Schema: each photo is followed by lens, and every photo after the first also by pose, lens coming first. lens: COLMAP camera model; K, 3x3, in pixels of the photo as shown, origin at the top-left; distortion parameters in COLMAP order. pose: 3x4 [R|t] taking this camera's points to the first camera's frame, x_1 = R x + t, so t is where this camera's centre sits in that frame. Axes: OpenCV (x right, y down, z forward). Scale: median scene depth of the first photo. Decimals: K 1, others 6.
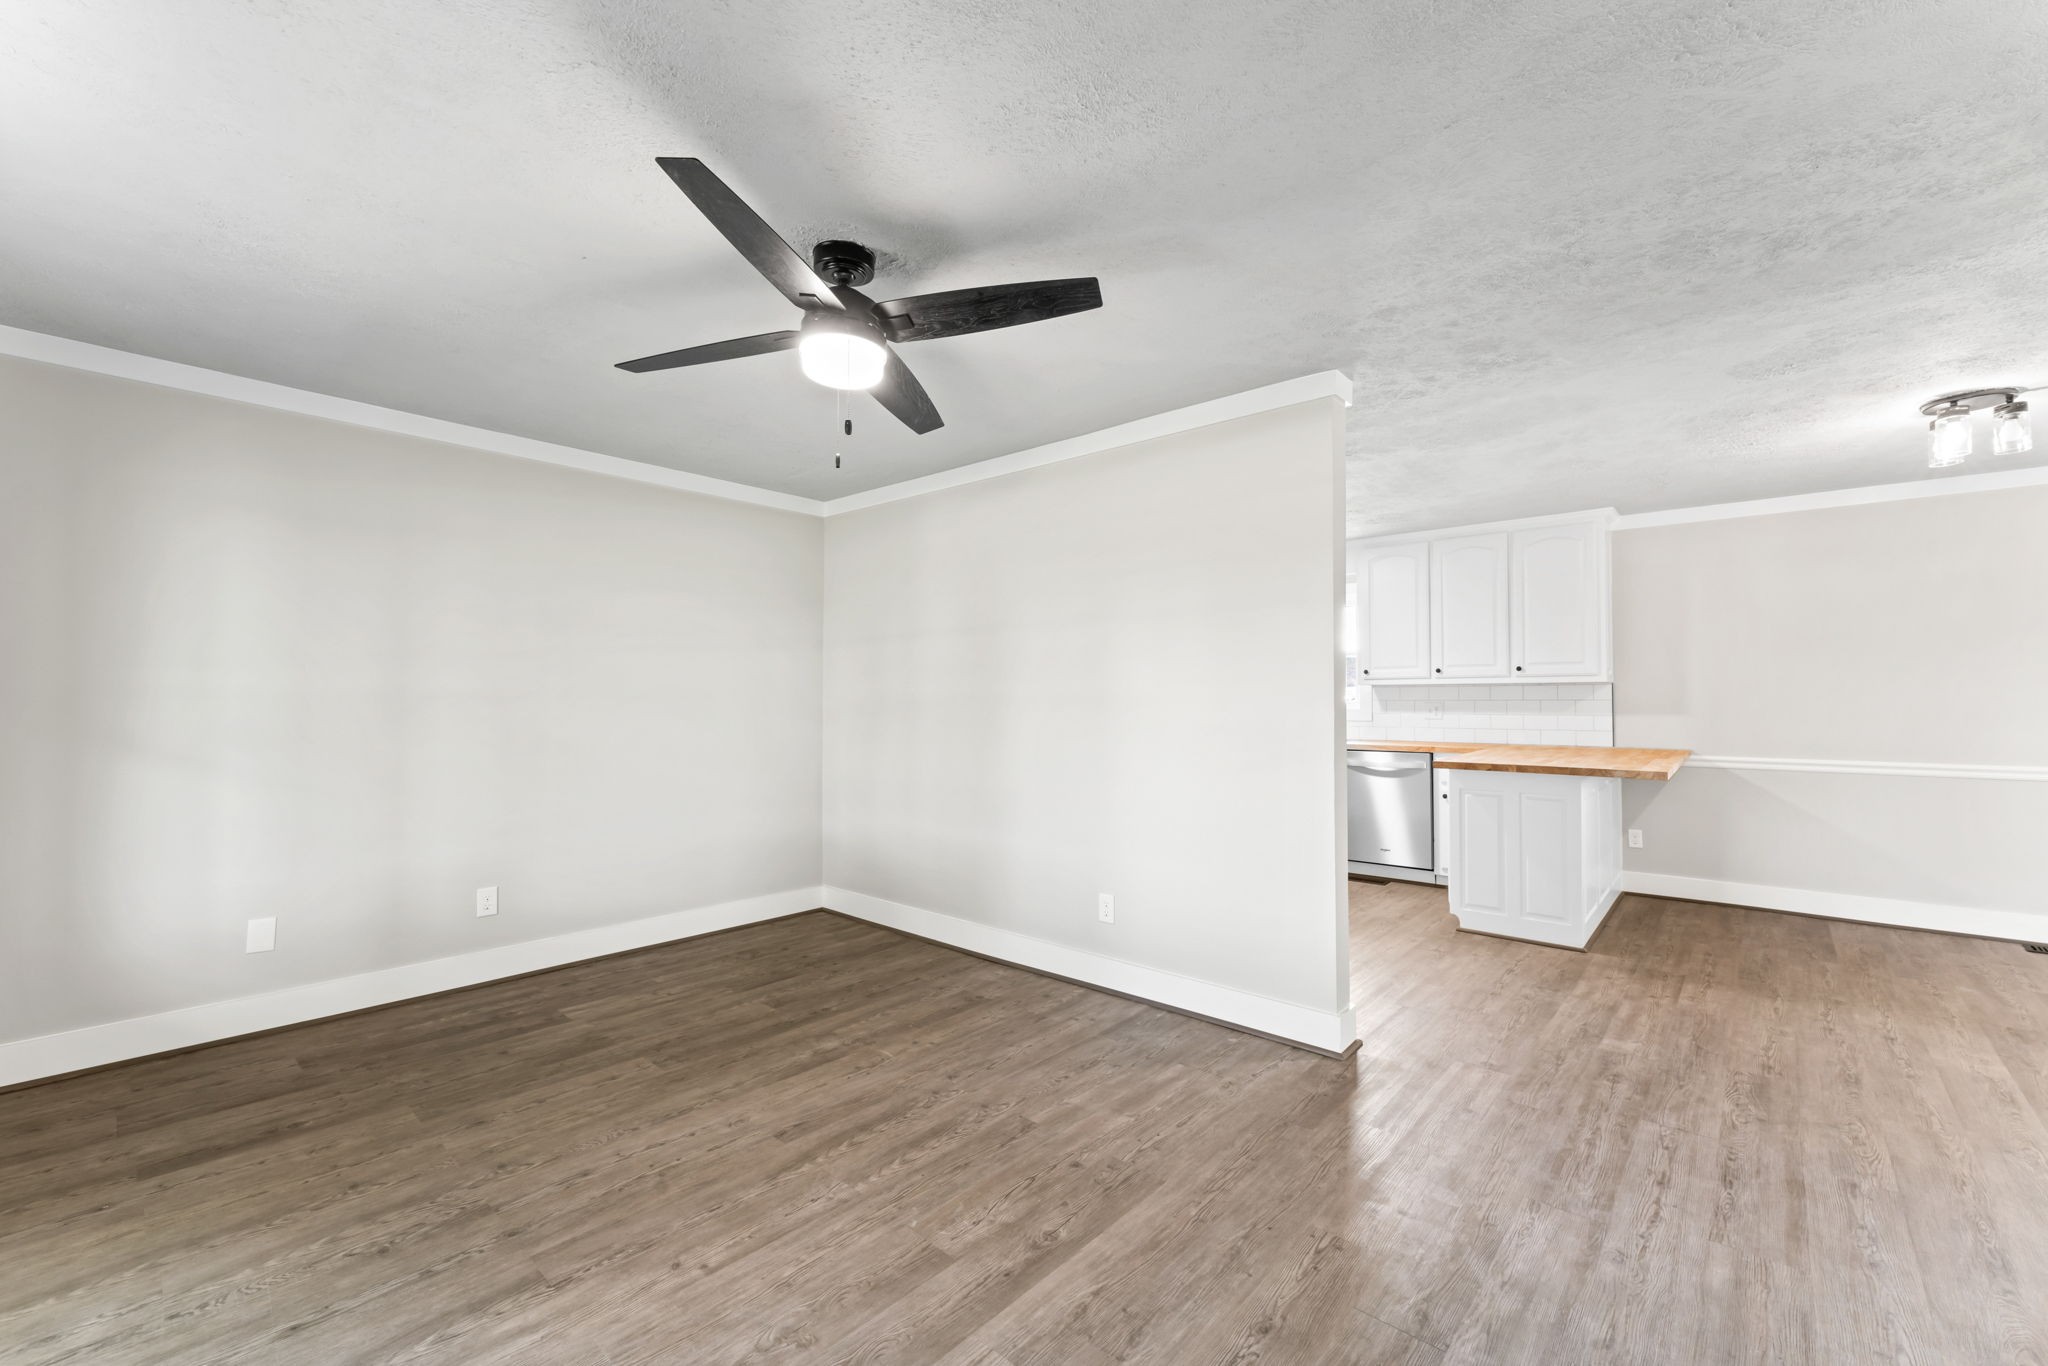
lens RADIAL K [[822.9, 0, 1024.2], [0, 822.9, 675.7], [0, 0, 1]] dist [-0.002886, -0.000279]
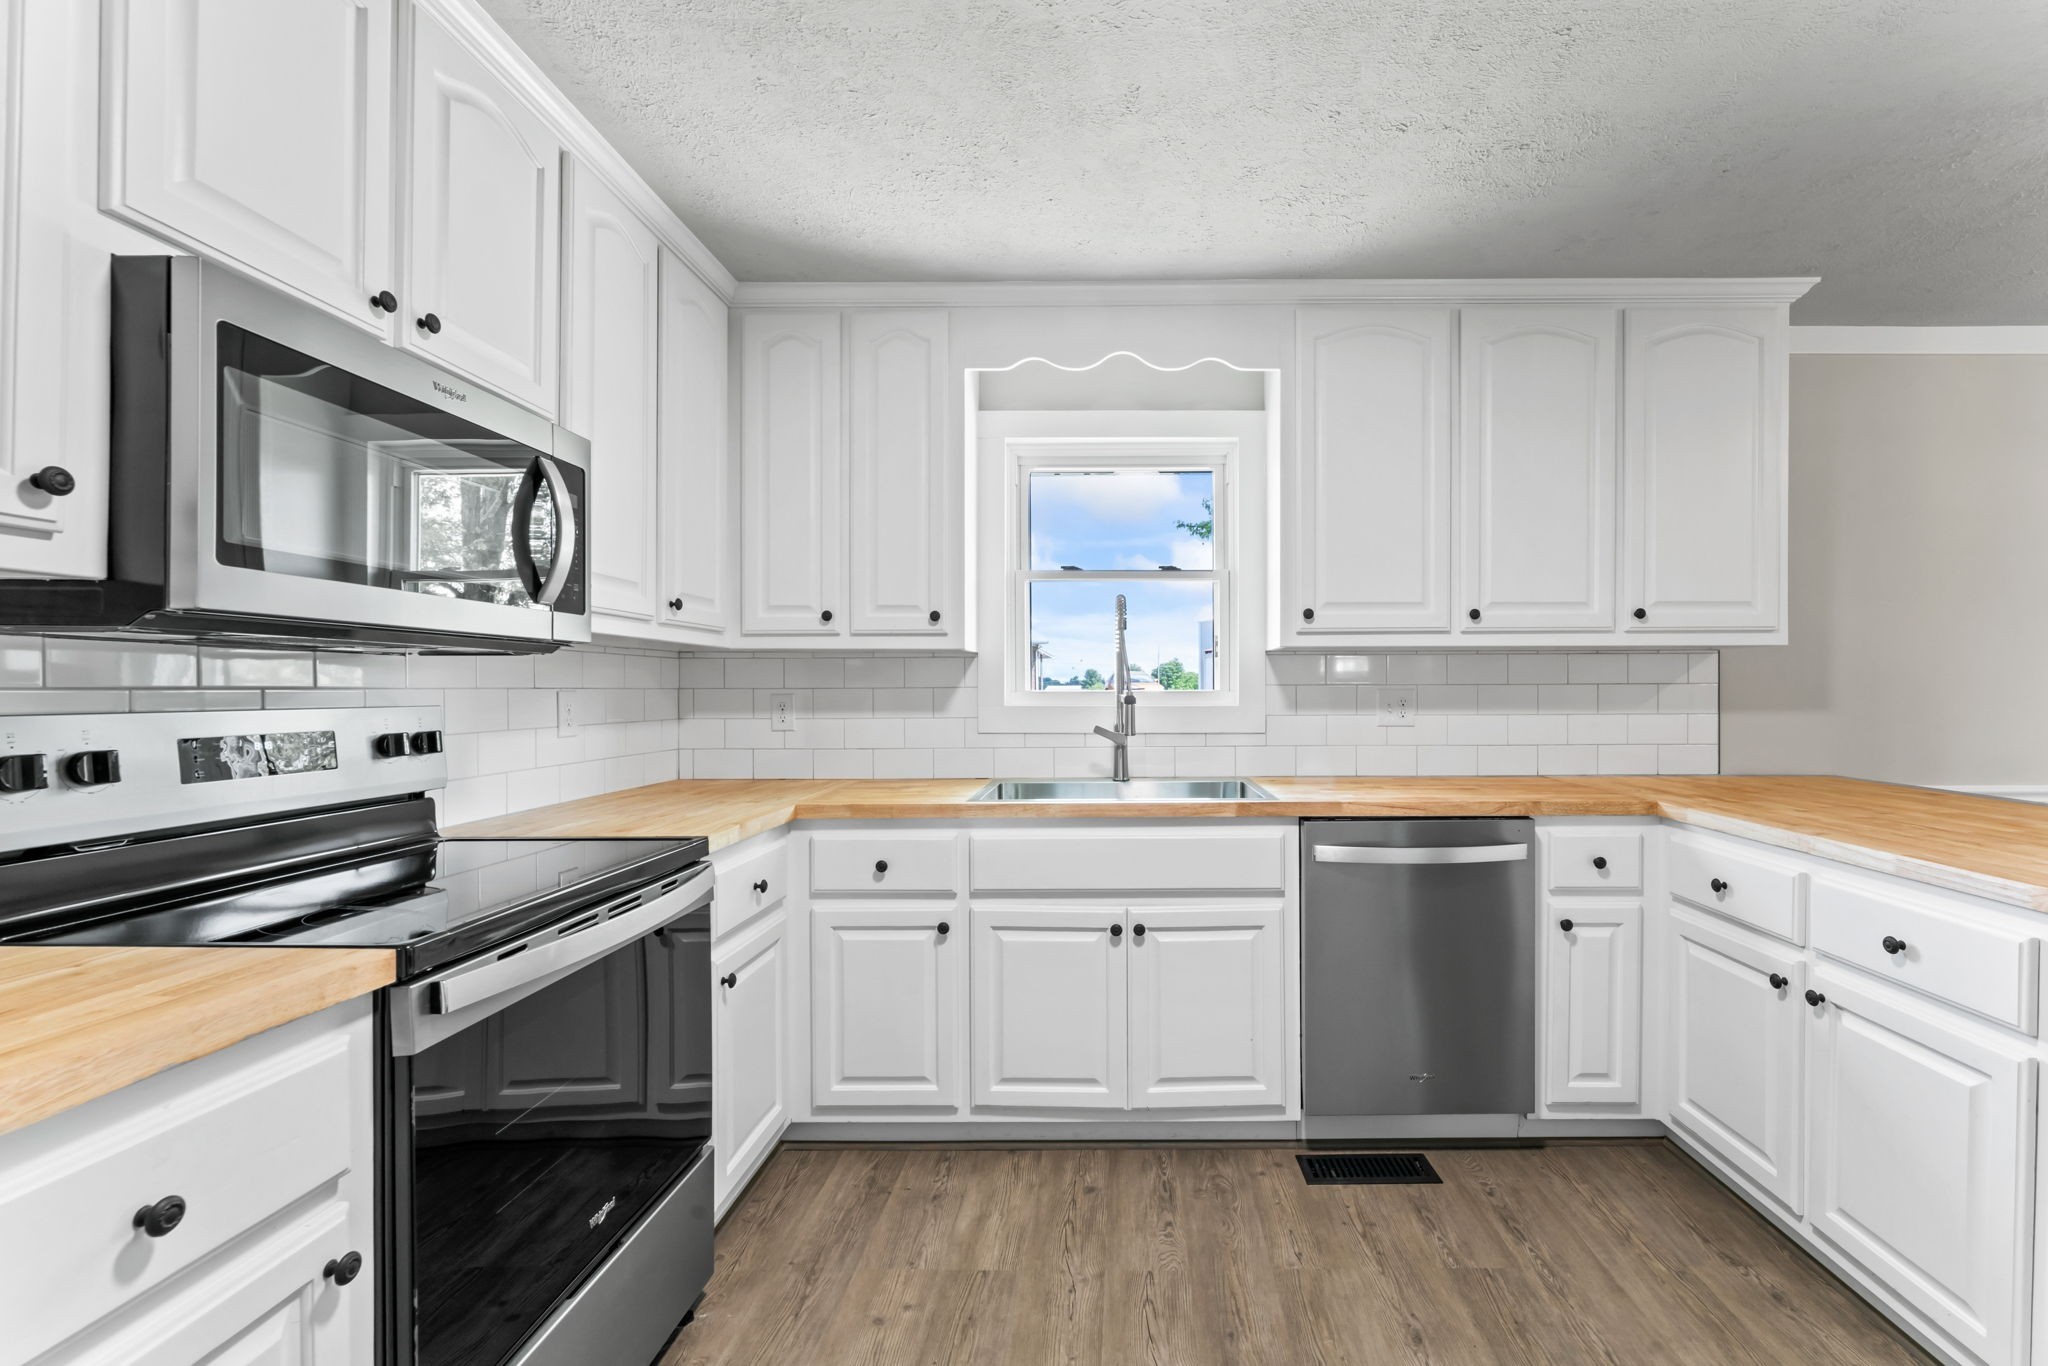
lens RADIAL K [[881.7, 0, 1025.2], [0, 881.7, 680.1], [0, 0, 1]] dist [-0.004348, -0.000067]
pose [[0.746772, 0.002714, 0.665074, 0.001457], [-0.020348, 0.999617, 0.018769, 0.001676], [-0.664769, -0.027549, 0.746541, 0.057036]]
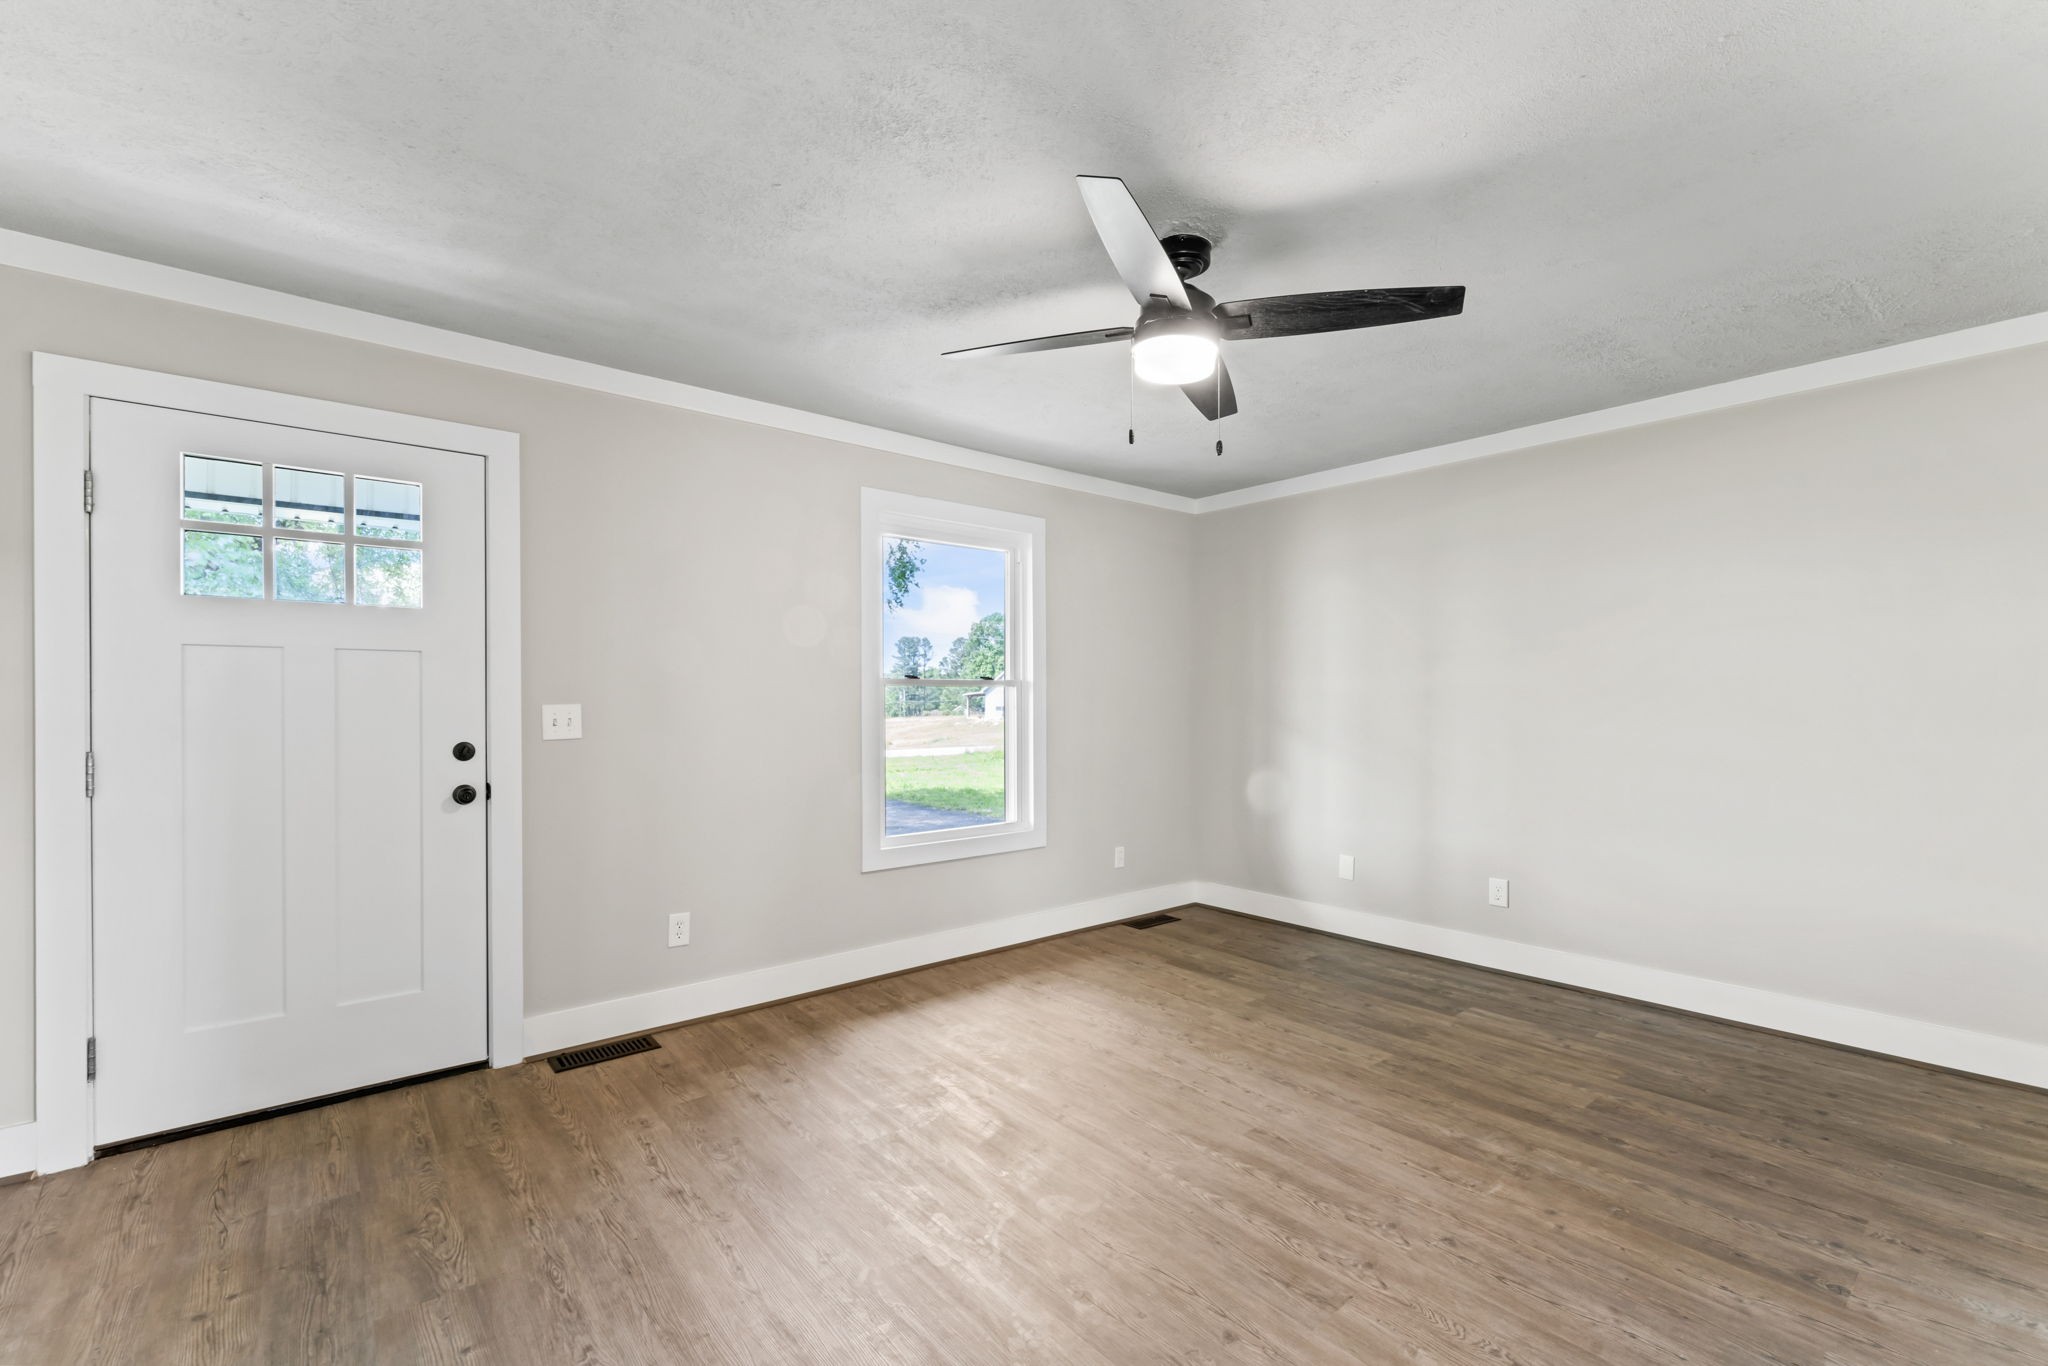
lens RADIAL K [[881.7, 0, 1029.5], [0, 881.7, 702.4], [0, 0, 1]] dist [-0.004348, -0.000067]
pose [[-0.141604, 0.001946, -0.989922, 0.802140], [0.032545, 0.999467, -0.002691, 0.032068], [0.989388, -0.032598, -0.141591, 0.896879]]
